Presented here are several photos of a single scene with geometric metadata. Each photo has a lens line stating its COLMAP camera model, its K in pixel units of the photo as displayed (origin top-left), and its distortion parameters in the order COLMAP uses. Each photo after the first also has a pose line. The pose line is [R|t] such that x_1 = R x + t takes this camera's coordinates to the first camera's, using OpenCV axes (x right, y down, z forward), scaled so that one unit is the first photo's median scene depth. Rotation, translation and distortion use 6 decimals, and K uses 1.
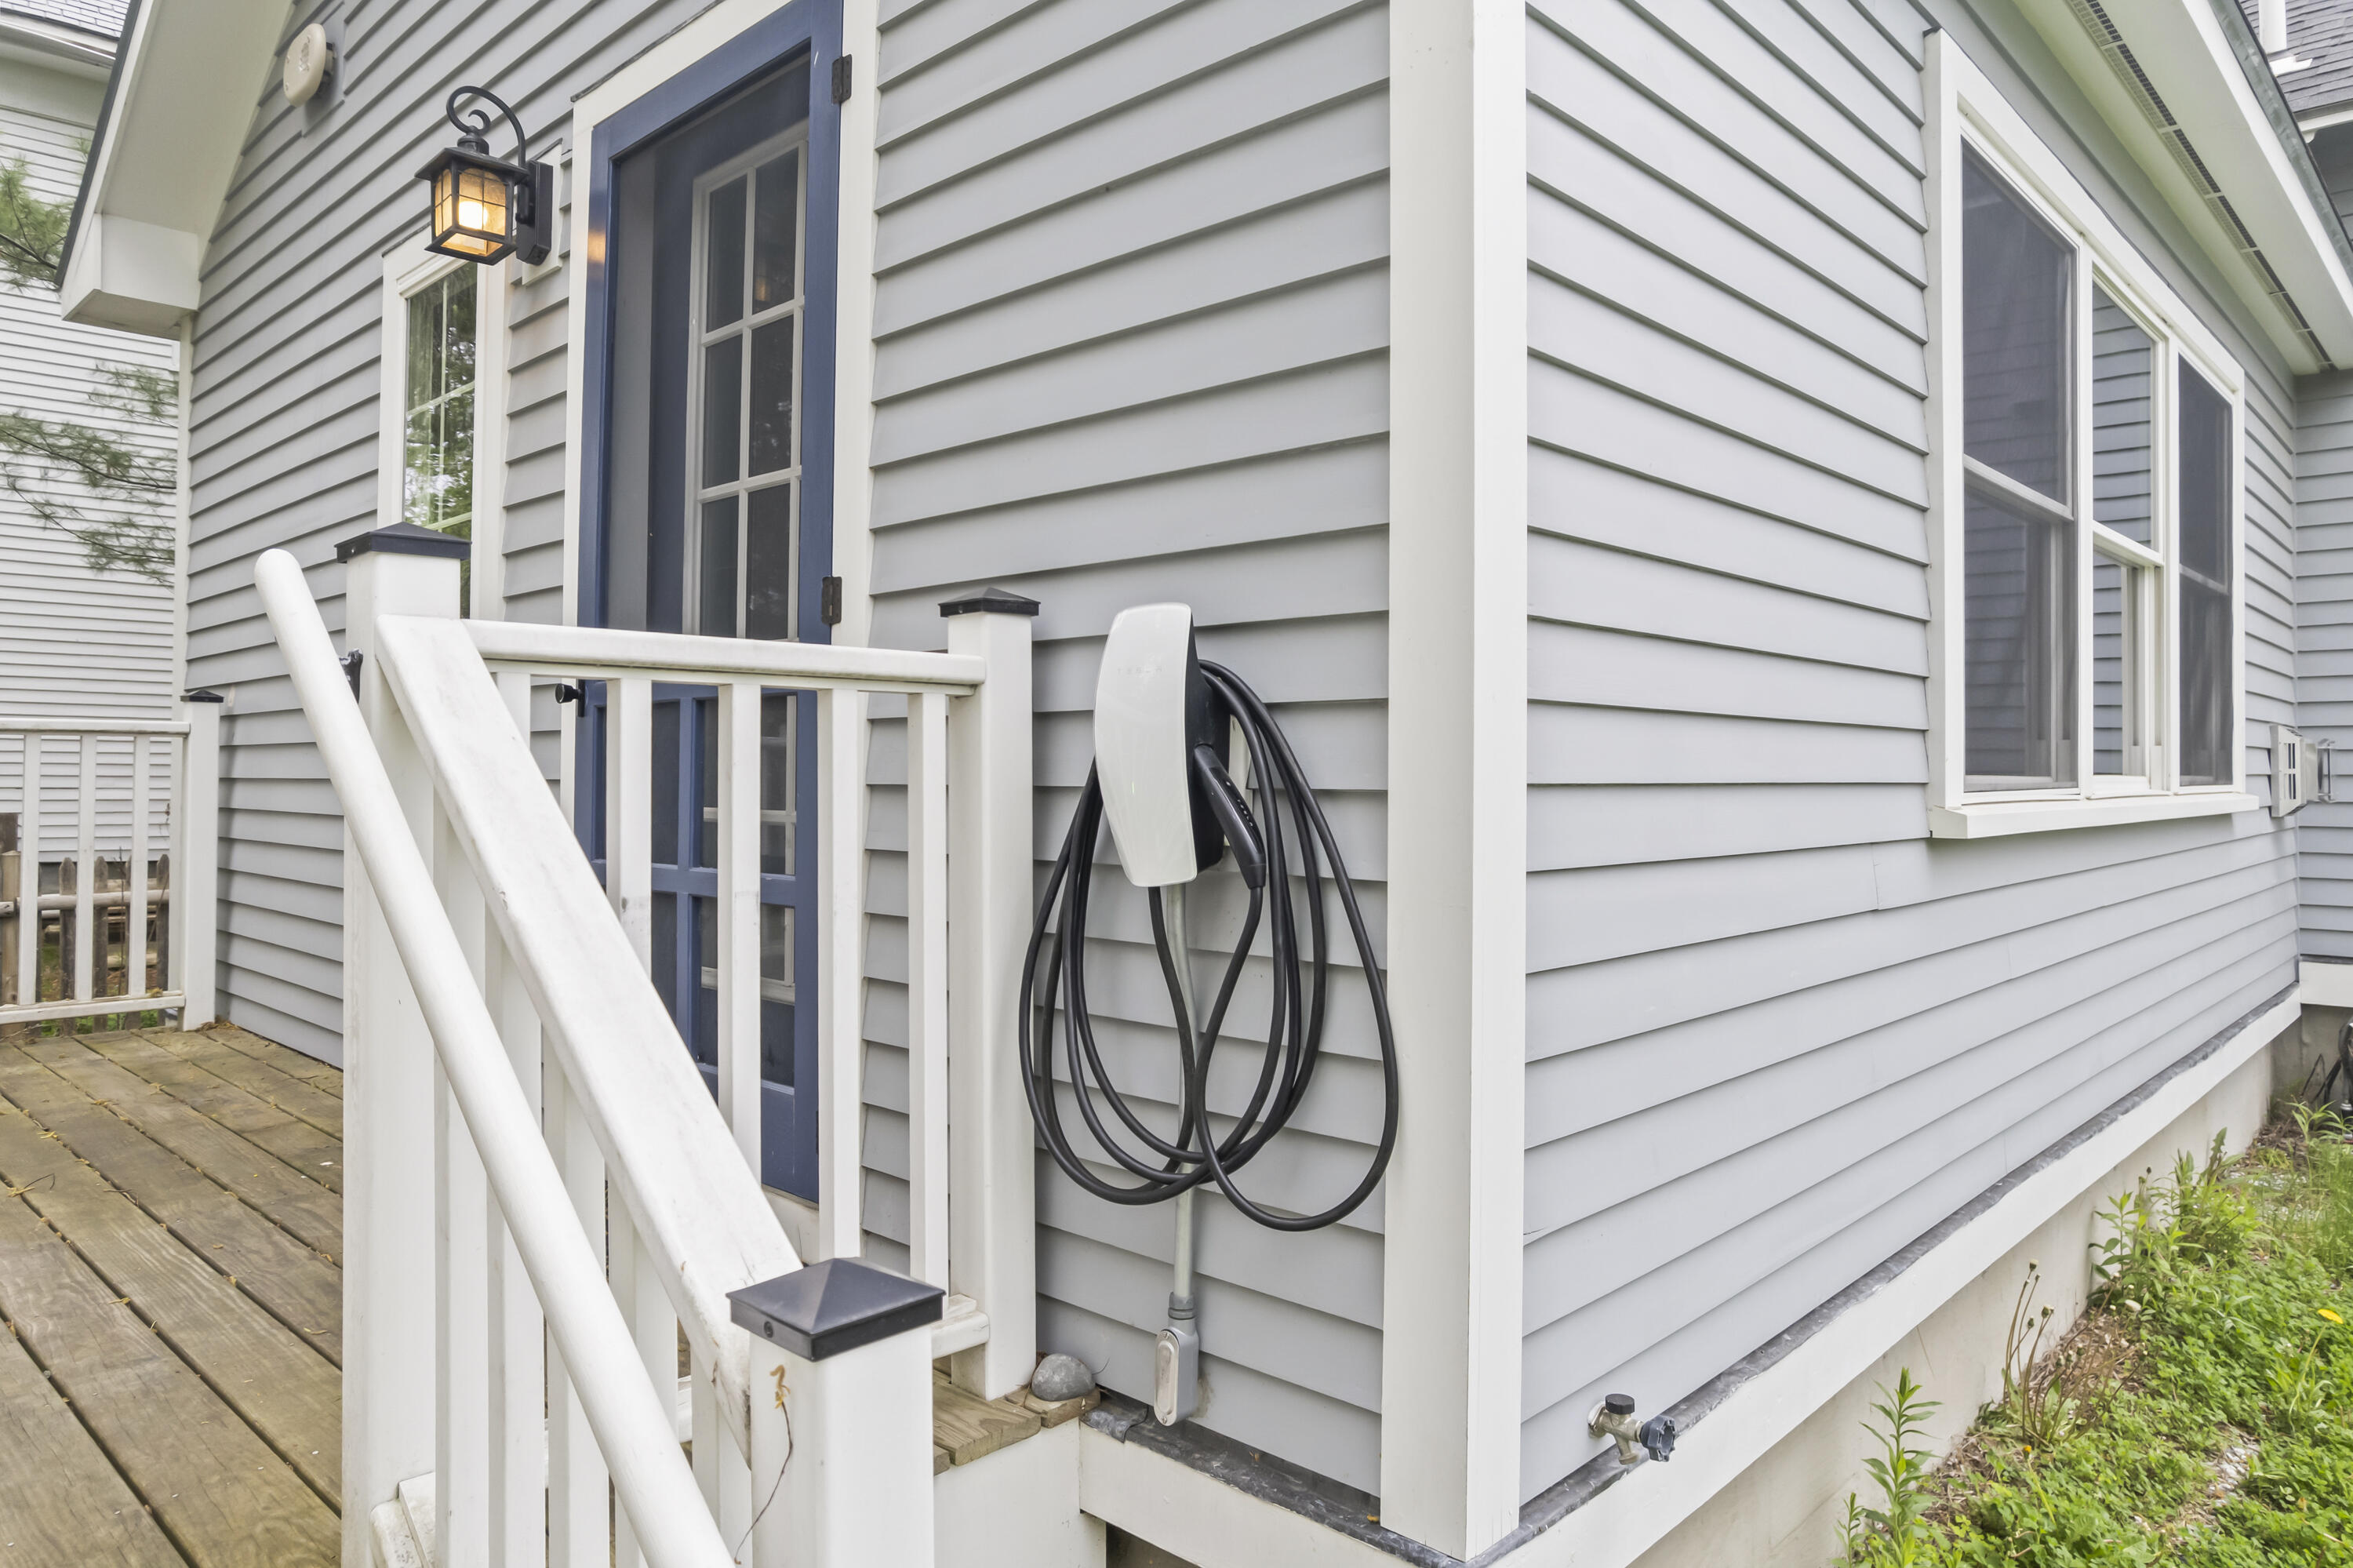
lens RADIAL K [[1508.6, 0, 1179.3], [0, 1508.6, 711.6], [0, 0, 1]] dist [-0.004347, 0.001651]
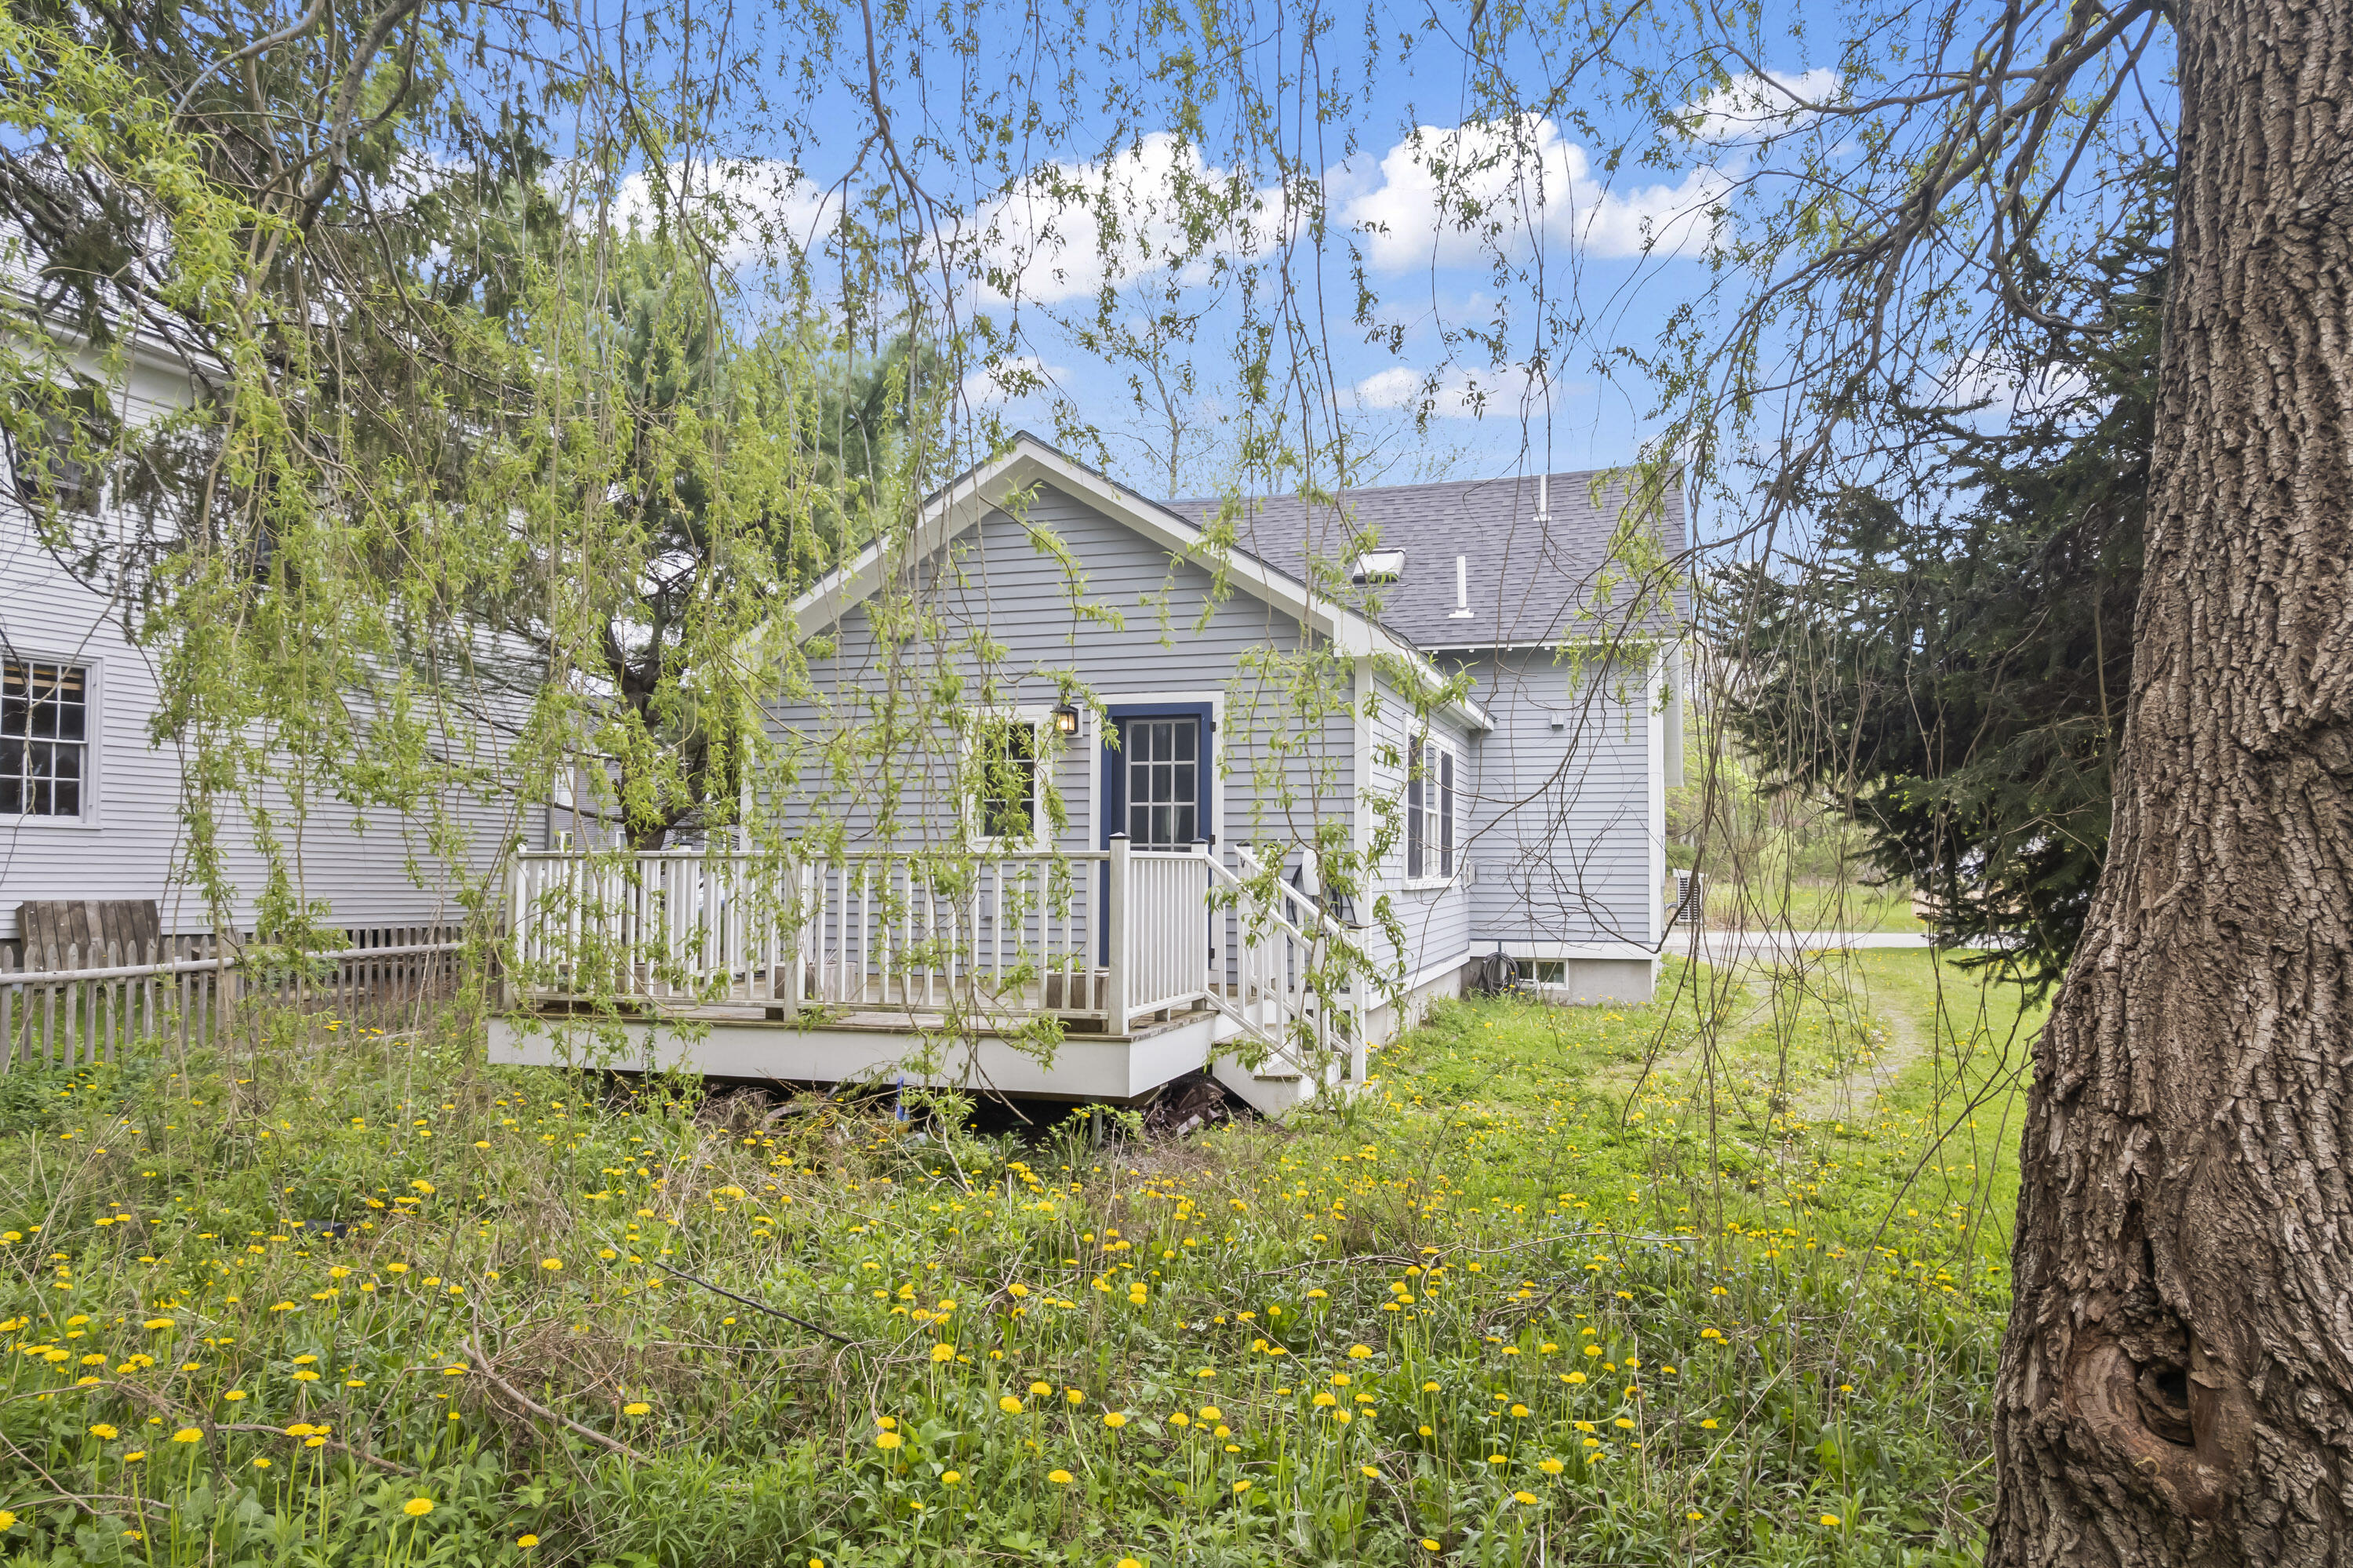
lens RADIAL K [[1508.6, 0, 1179.3], [0, 1508.6, 711.6], [0, 0, 1]] dist [-0.004347, 0.001651]
pose [[0.901505, 0.043520, 0.430575, -2.354192], [-0.019067, 0.997959, -0.060947, -0.183710], [-0.432349, 0.046734, 0.900495, -3.188961]]
